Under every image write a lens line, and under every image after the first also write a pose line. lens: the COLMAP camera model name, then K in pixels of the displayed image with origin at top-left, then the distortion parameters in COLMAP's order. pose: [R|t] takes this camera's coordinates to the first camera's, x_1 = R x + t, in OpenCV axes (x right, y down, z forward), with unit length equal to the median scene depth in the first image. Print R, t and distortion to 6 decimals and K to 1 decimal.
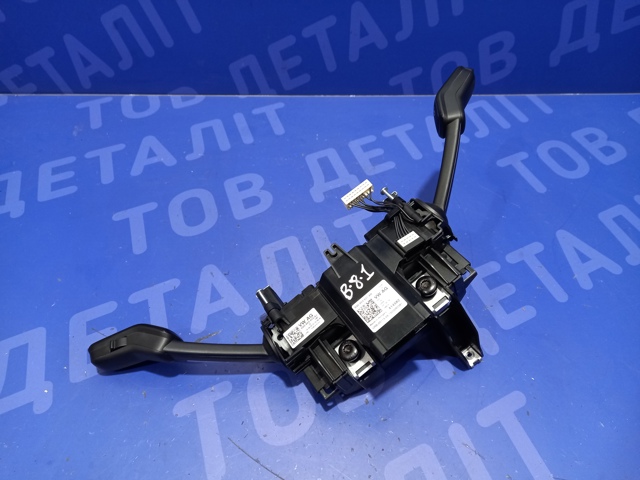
lens RADIAL K [[475.5, 0, 321.2], [0, 475.5, 241.2], [0, 0, 1]] dist [0.039621, -0.031195]
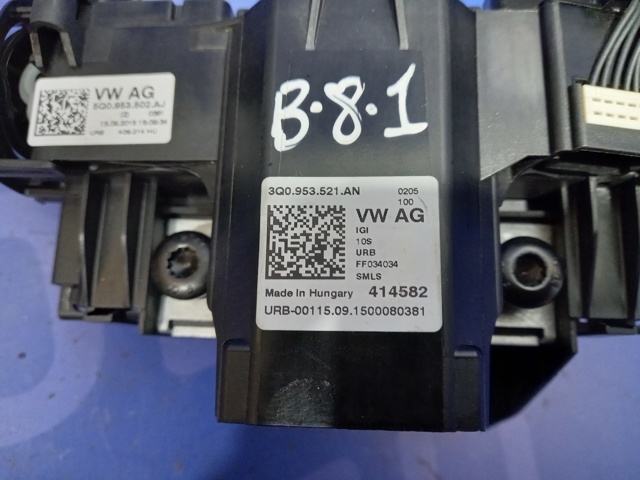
lens RADIAL K [[475.5, 0, 320.0], [0, 475.5, 240.5], [0, 0, 1]] dist [0.039621, -0.031195]
pose [[0.773297, 0.607117, 0.182812, 0.042913], [-0.621945, 0.670270, 0.404875, 0.028826], [0.123273, -0.426788, 0.895911, 0.540585]]
